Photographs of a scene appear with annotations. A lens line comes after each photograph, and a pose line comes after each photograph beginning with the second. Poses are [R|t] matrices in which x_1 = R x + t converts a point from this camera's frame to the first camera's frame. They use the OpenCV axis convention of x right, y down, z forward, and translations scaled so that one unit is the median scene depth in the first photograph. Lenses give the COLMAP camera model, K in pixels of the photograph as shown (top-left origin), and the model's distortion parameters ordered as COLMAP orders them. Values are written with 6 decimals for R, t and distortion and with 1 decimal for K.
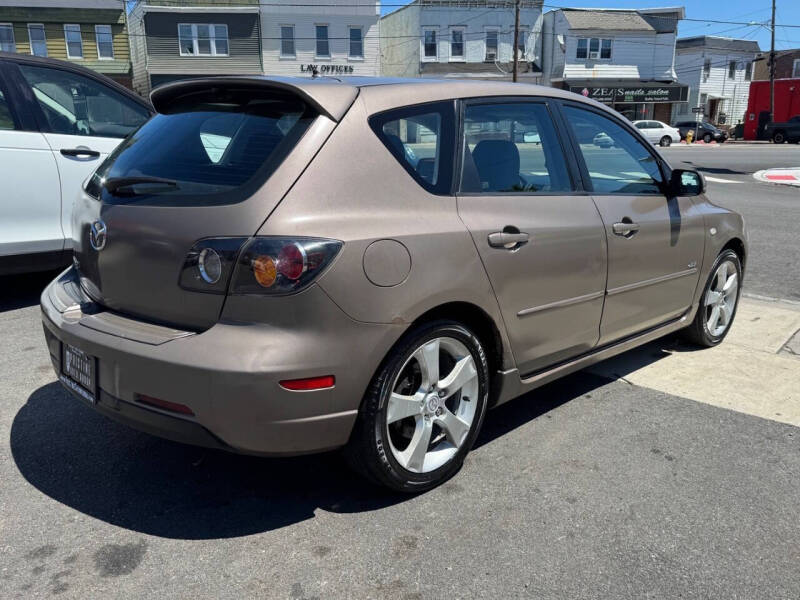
lens RADIAL K [[652.5, 0, 398.2], [0, 652.5, 297.8], [0, 0, 1]] dist [0.065181, -0.097397]
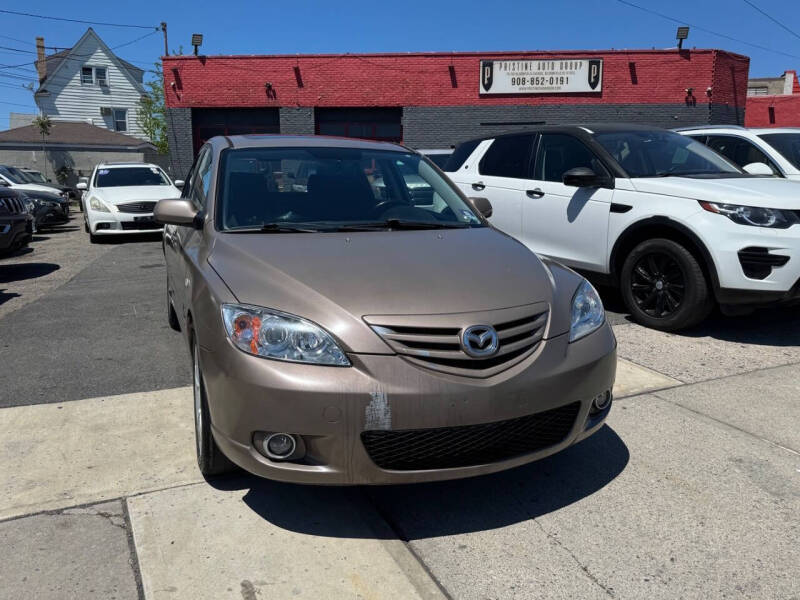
lens RADIAL K [[652.5, 0, 402.5], [0, 652.5, 299.9], [0, 0, 1]] dist [0.065181, -0.097397]
pose [[-0.392891, 0.148021, -0.907594, 1.694614], [-0.241599, 0.935673, 0.257187, -0.537830], [0.887280, 0.320320, -0.331856, 2.316817]]
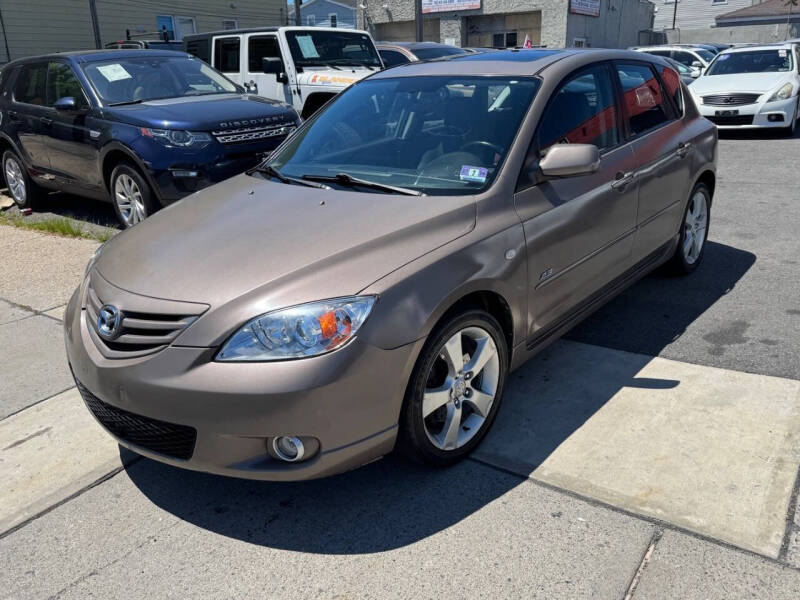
lens RADIAL K [[652.5, 0, 407.9], [0, 652.5, 297.4], [0, 0, 1]] dist [0.065181, -0.097397]
pose [[-0.995324, 0.052354, -0.081179, 0.485844], [-0.002055, 0.828724, 0.559653, -0.820929], [0.096575, 0.557203, -0.824741, 2.911978]]
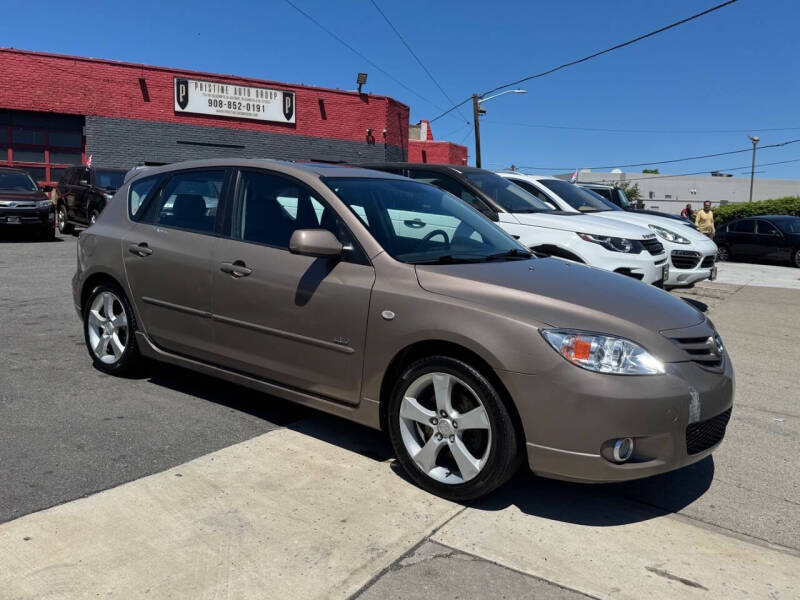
lens RADIAL K [[652.5, 0, 404.9], [0, 652.5, 297.0], [0, 0, 1]] dist [0.065181, -0.097397]
pose [[0.147664, 0.119821, -0.981753, 1.914757], [-0.283125, 0.956215, 0.074120, -0.286540], [0.947647, 0.267014, 0.175123, 1.355411]]
